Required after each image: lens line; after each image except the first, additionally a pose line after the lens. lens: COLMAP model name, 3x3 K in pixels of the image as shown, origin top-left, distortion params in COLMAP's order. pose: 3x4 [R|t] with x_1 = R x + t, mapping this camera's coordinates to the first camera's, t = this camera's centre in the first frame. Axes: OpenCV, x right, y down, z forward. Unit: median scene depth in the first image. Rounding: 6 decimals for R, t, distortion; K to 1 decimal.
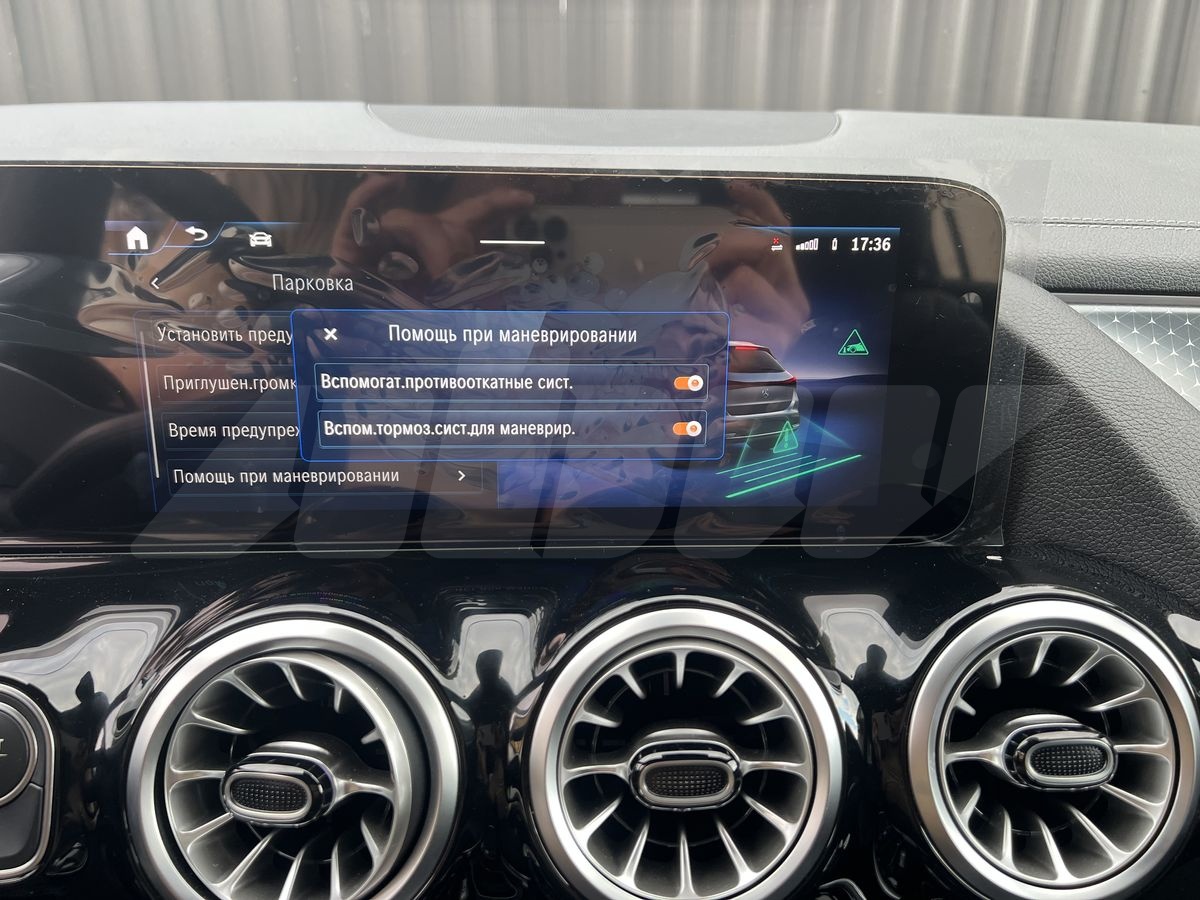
lens RADIAL K [[898.2, 0, 600.4], [0, 898.2, 462.5], [0, 0, 1]] dist [0.020762, -0.009159]
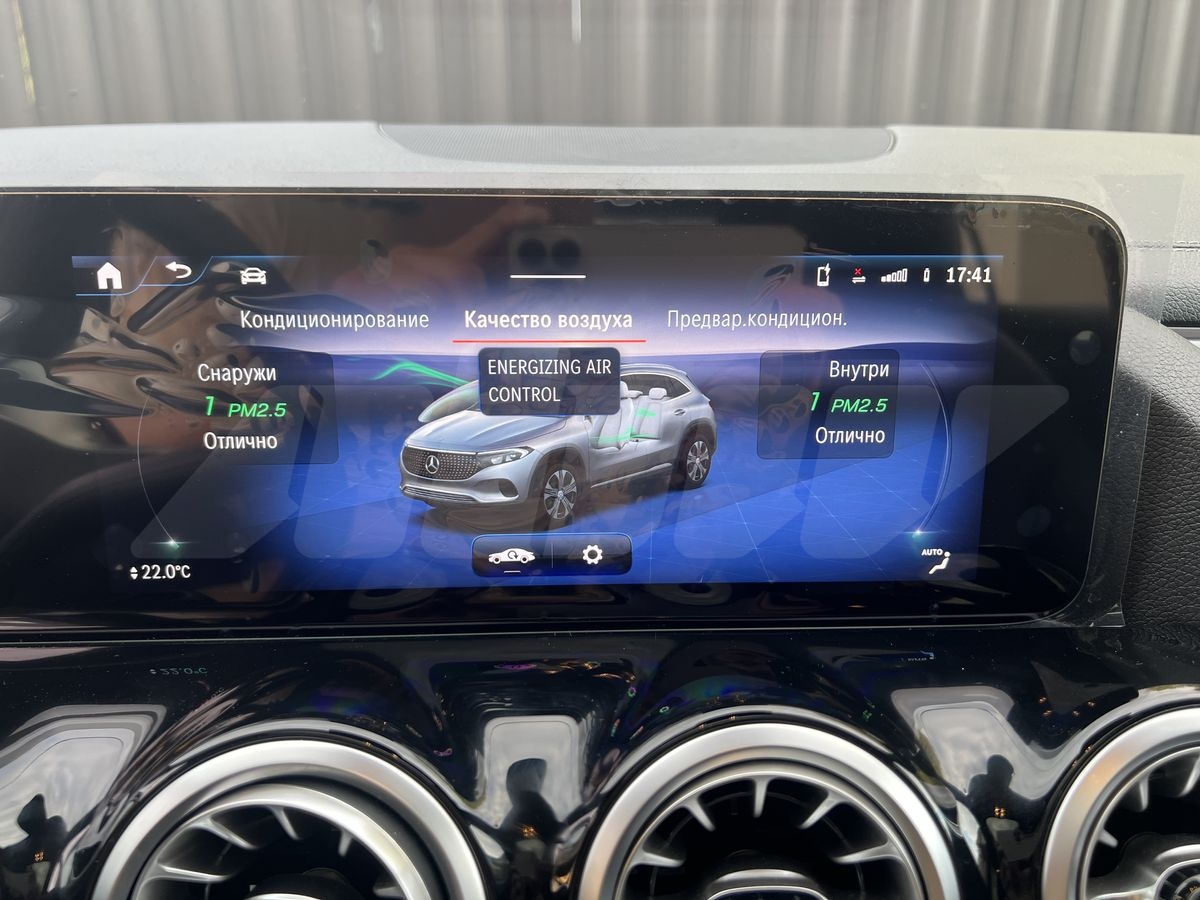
lens RADIAL K [[905.3, 0, 604.7], [0, 905.3, 456.5], [0, 0, 1]] dist [0.020138, -0.016959]
pose [[0.999935, -0.006177, -0.009625, -0.037761], [0.005916, 0.999620, -0.026910, -0.052051], [0.009787, 0.026852, 0.999592, 0.150405]]
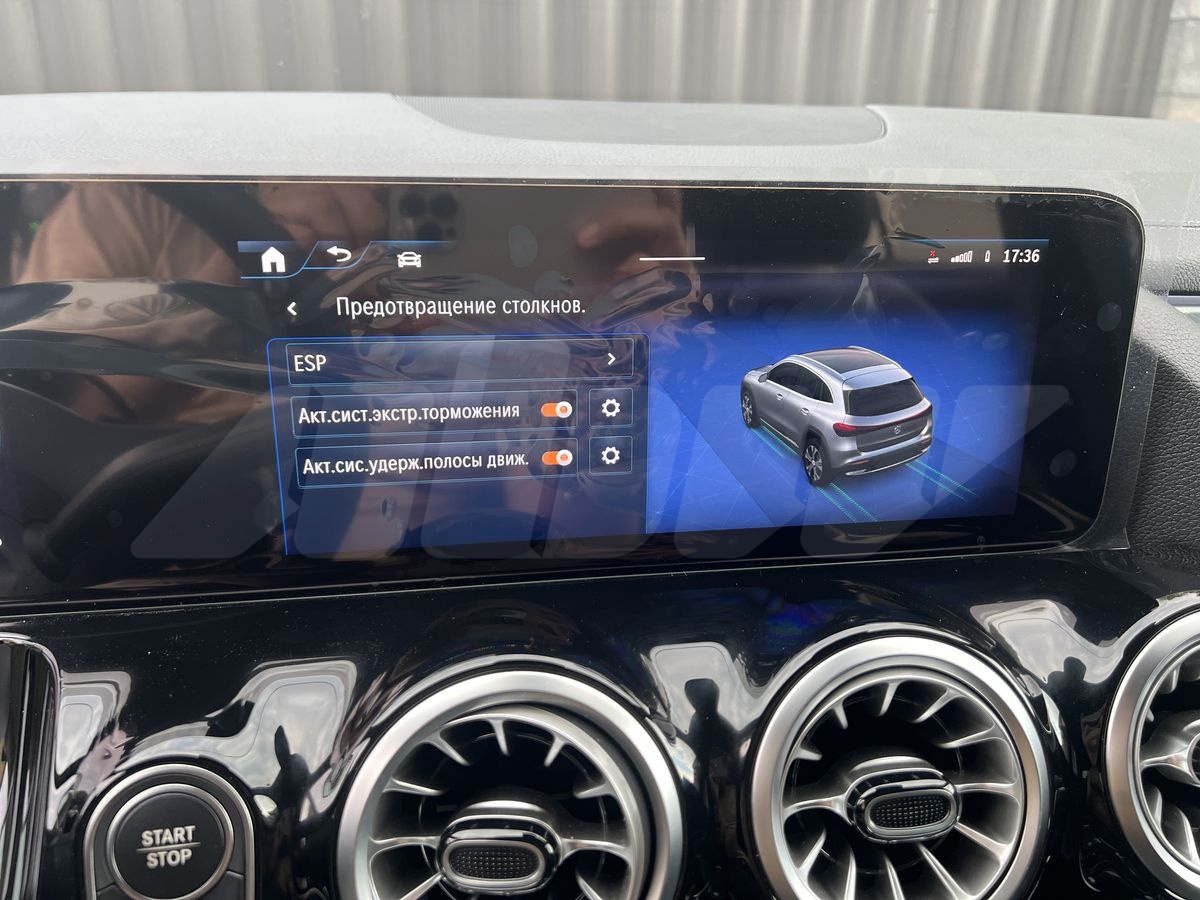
lens RADIAL K [[905.3, 0, 604.7], [0, 905.3, 456.5], [0, 0, 1]] dist [0.020138, -0.016959]
pose [[0.993122, -0.034718, 0.111814, -0.290231], [0.032327, 0.999210, 0.023125, -0.060449], [-0.112529, -0.019351, 0.993460, 0.047403]]
